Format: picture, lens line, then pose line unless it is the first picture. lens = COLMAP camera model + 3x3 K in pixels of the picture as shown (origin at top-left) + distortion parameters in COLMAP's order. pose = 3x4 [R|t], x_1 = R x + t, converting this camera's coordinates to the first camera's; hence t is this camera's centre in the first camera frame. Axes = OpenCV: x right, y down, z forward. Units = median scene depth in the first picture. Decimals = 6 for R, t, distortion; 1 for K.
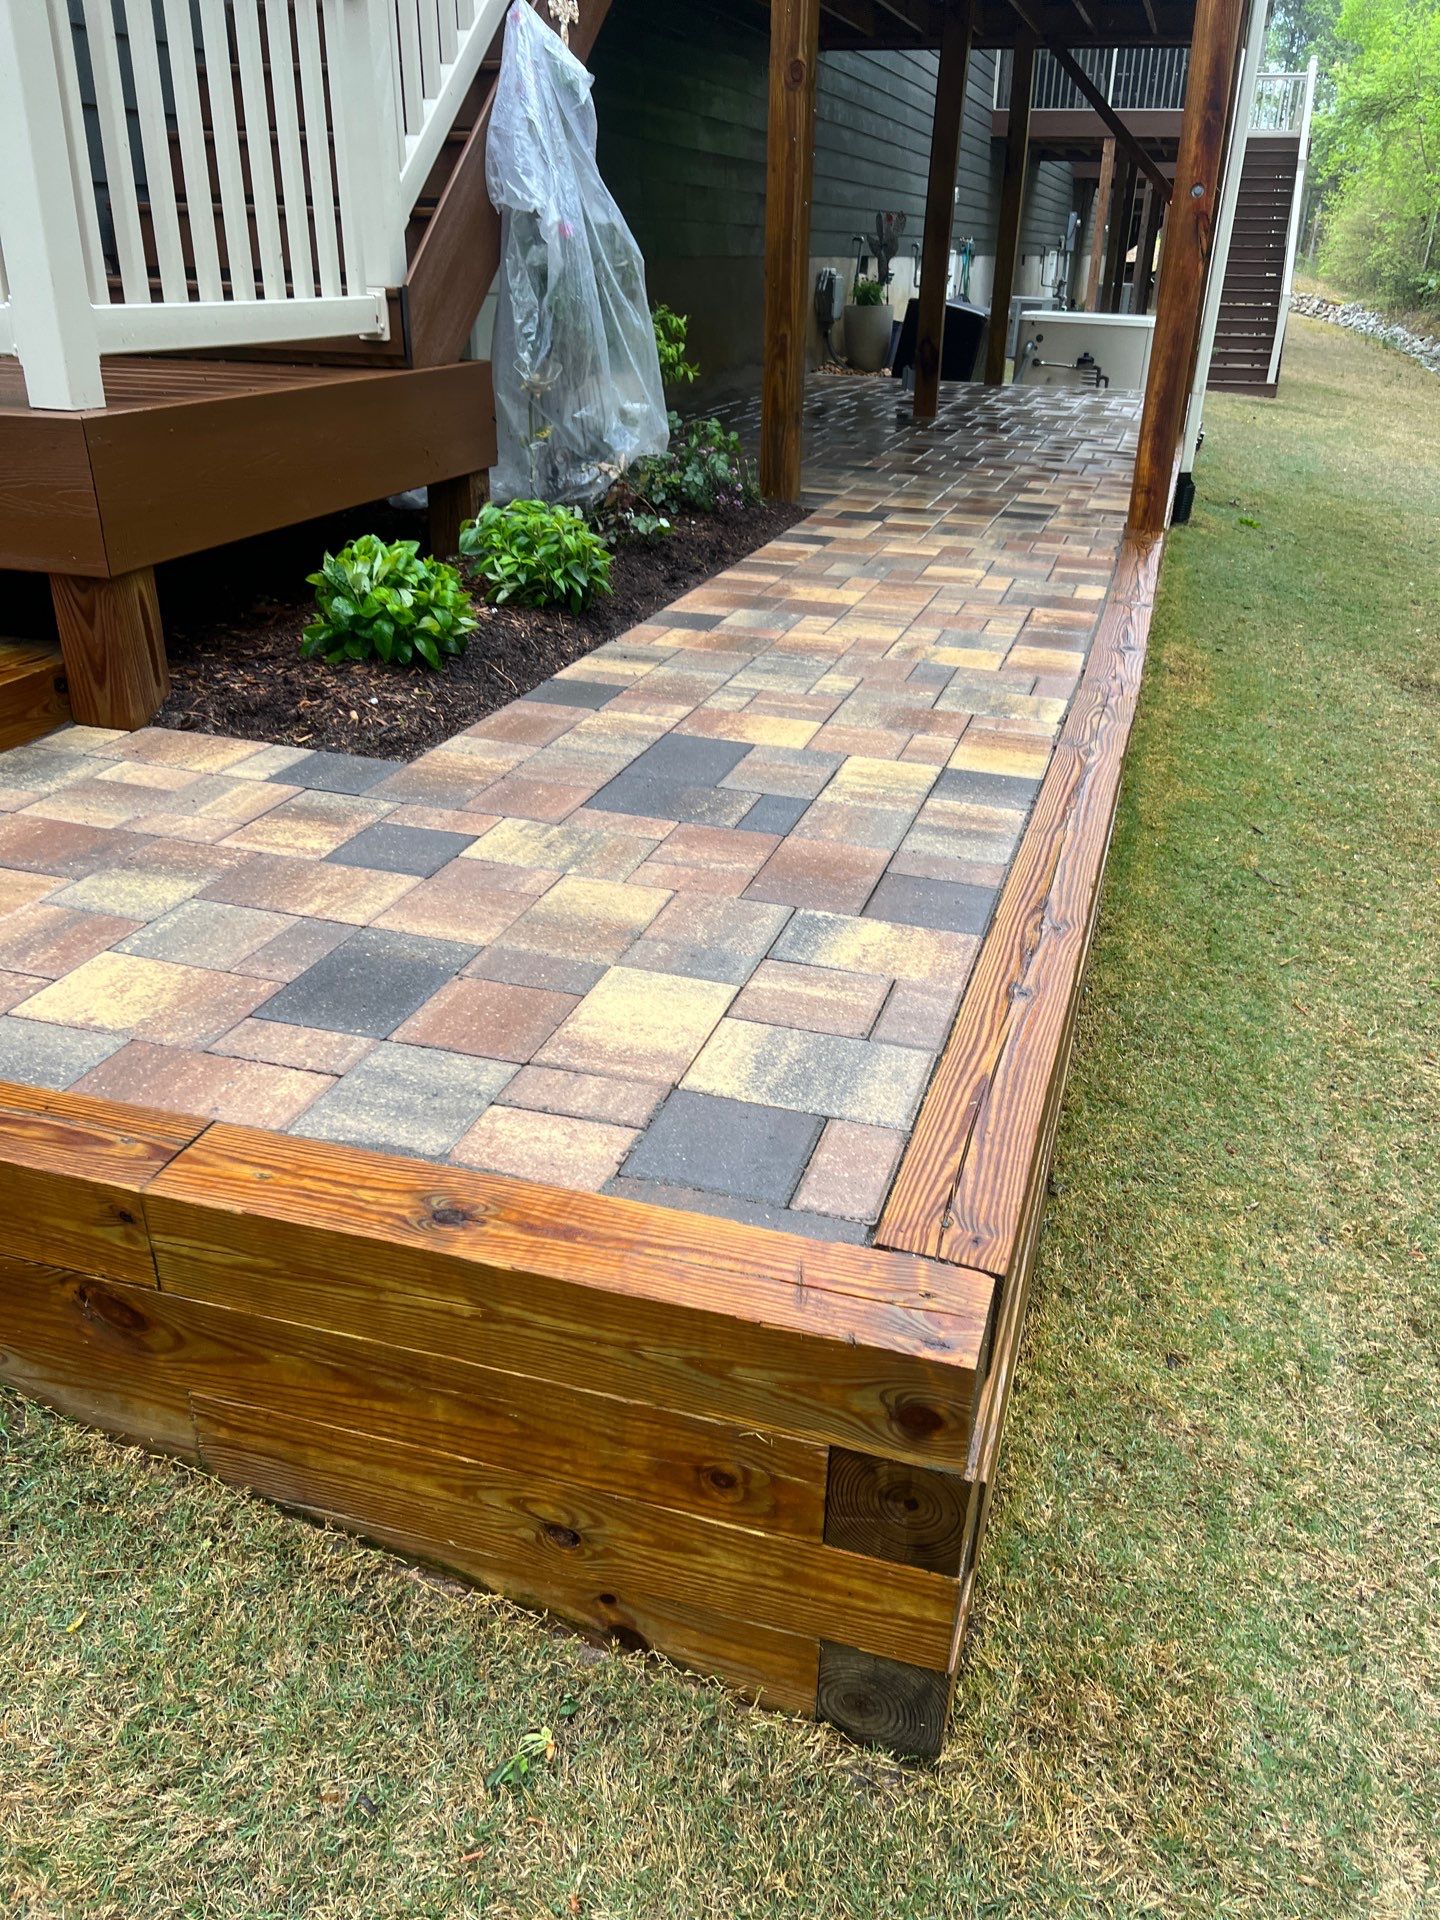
lens RADIAL K [[1450.8, 0, 731.2], [0, 1450.8, 1026.9], [0, 0, 1]] dist [0.036547, -0.063619]
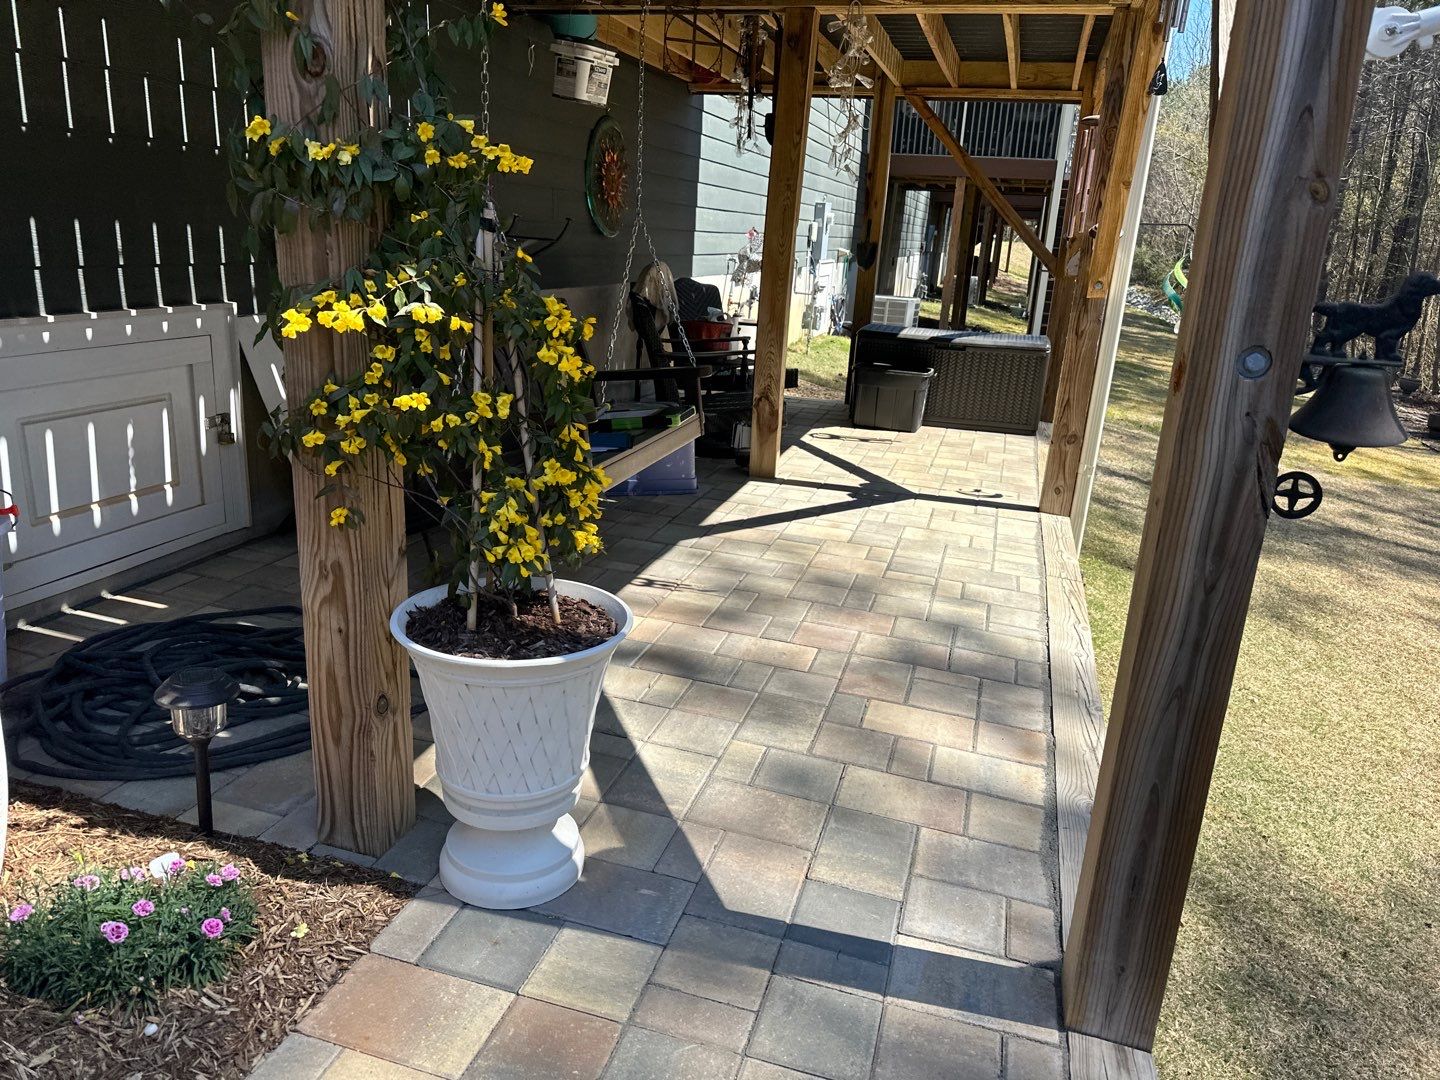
lens RADIAL K [[1015.9, 0, 729.3], [0, 1015.9, 540.6], [0, 0, 1]] dist [0.122656, -0.184781]
pose [[0.999125, 0.032100, 0.026828, 0.299574], [-0.026334, 0.980864, -0.192902, -0.841047], [-0.032507, 0.192027, 0.980851, 1.328639]]
